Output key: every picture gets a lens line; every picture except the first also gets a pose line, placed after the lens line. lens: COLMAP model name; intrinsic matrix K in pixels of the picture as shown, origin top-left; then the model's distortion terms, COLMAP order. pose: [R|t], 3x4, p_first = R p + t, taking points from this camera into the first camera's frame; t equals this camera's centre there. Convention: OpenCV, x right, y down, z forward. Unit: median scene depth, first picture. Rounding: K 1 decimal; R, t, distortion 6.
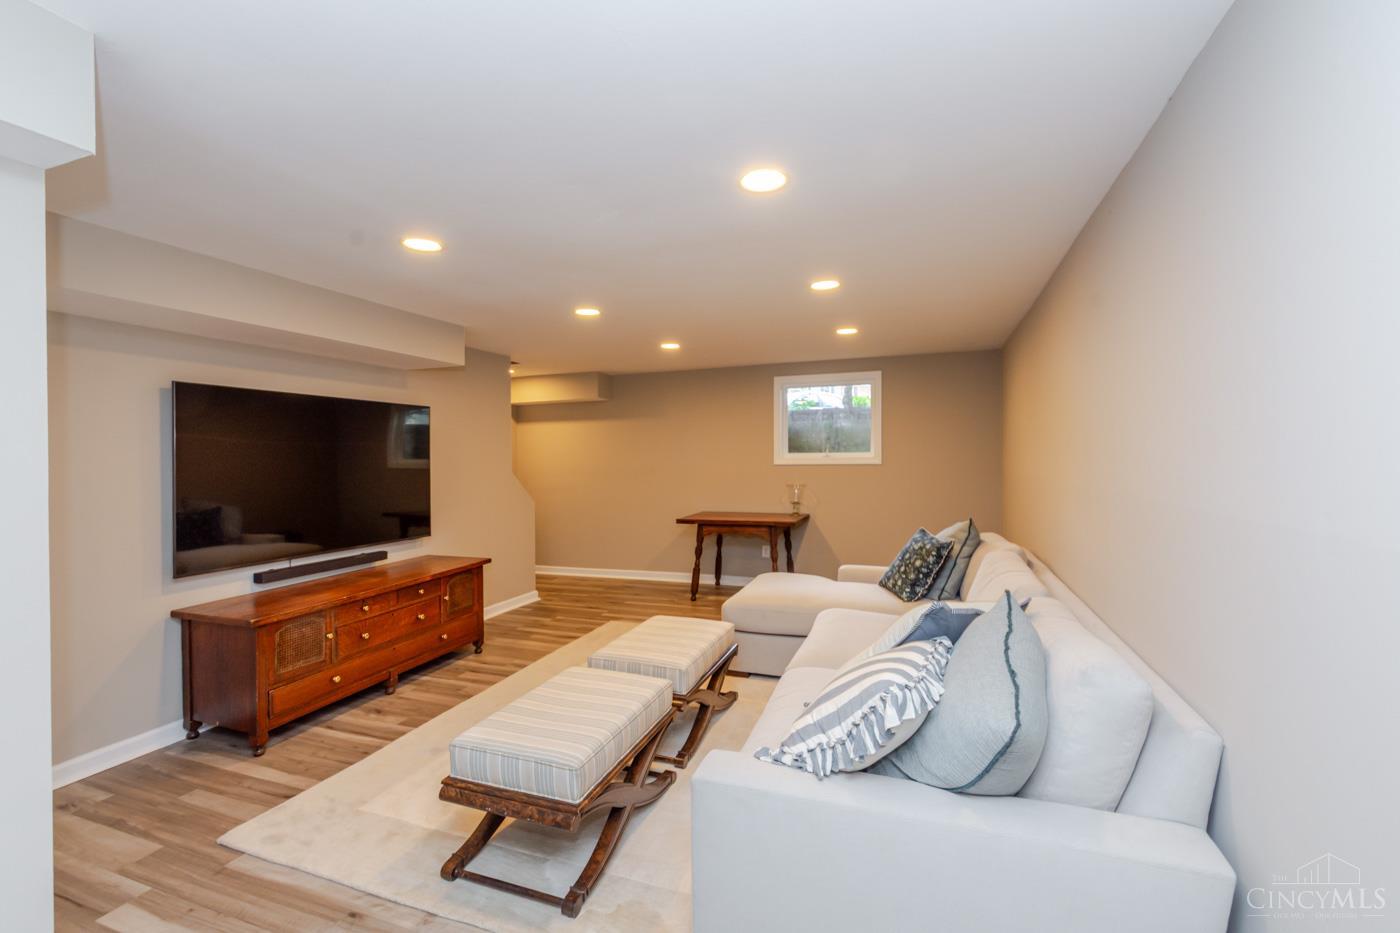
lens RADIAL K [[623.9, 0, 698.6], [0, 623.9, 460.3], [0, 0, 1]] dist [0.005165, -0.001389]
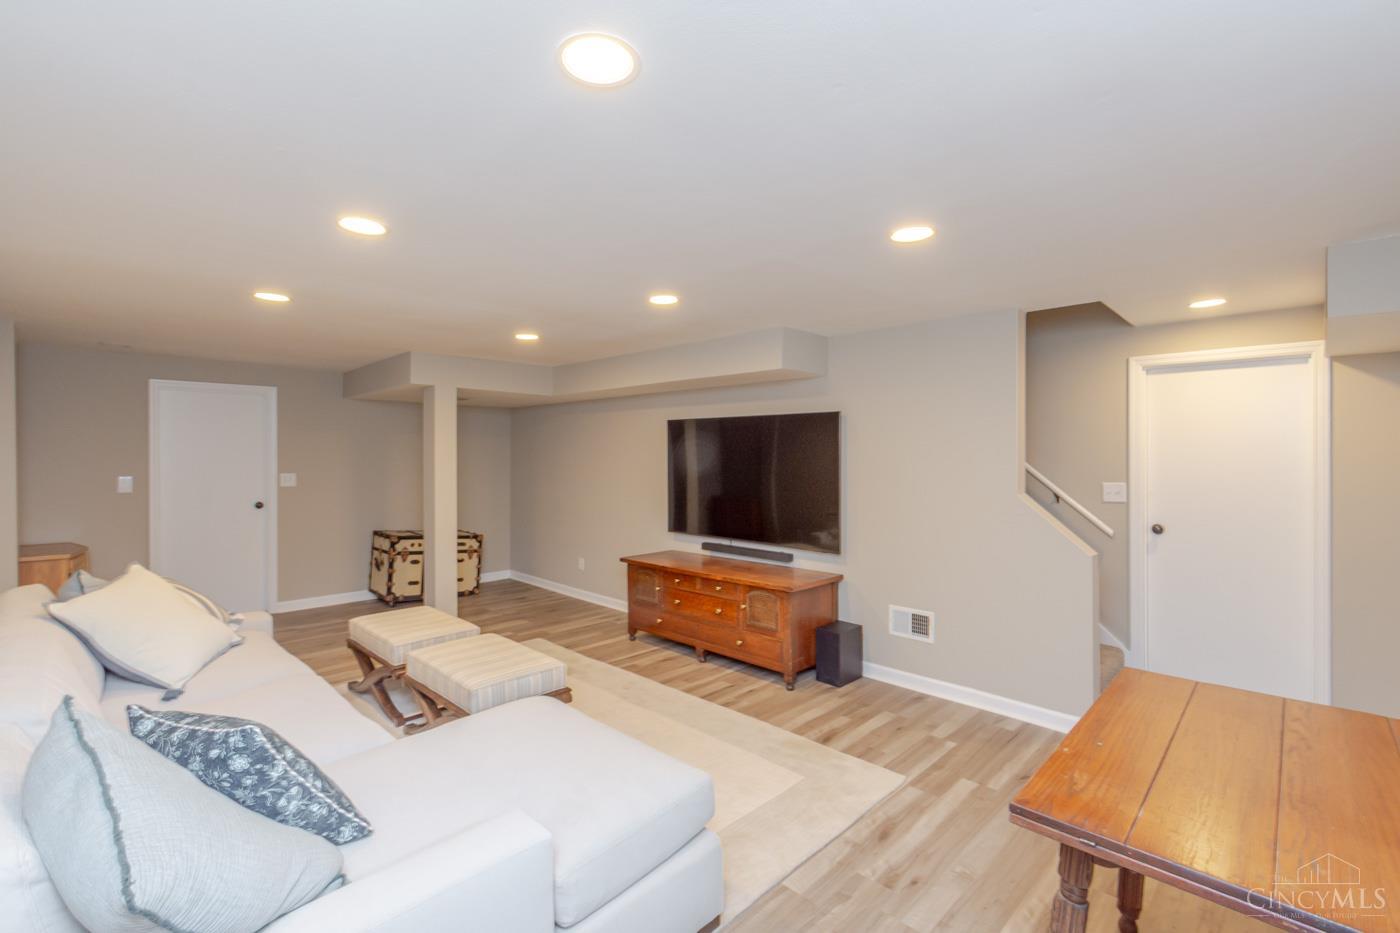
lens RADIAL K [[623.9, 0, 698.5], [0, 623.9, 458.5], [0, 0, 1]] dist [0.005165, -0.001389]
pose [[-0.402300, 0.010070, -0.915453, 0.580530], [-0.018472, 0.999647, 0.019114, -0.040865], [0.915322, 0.024600, -0.401972, 1.395759]]
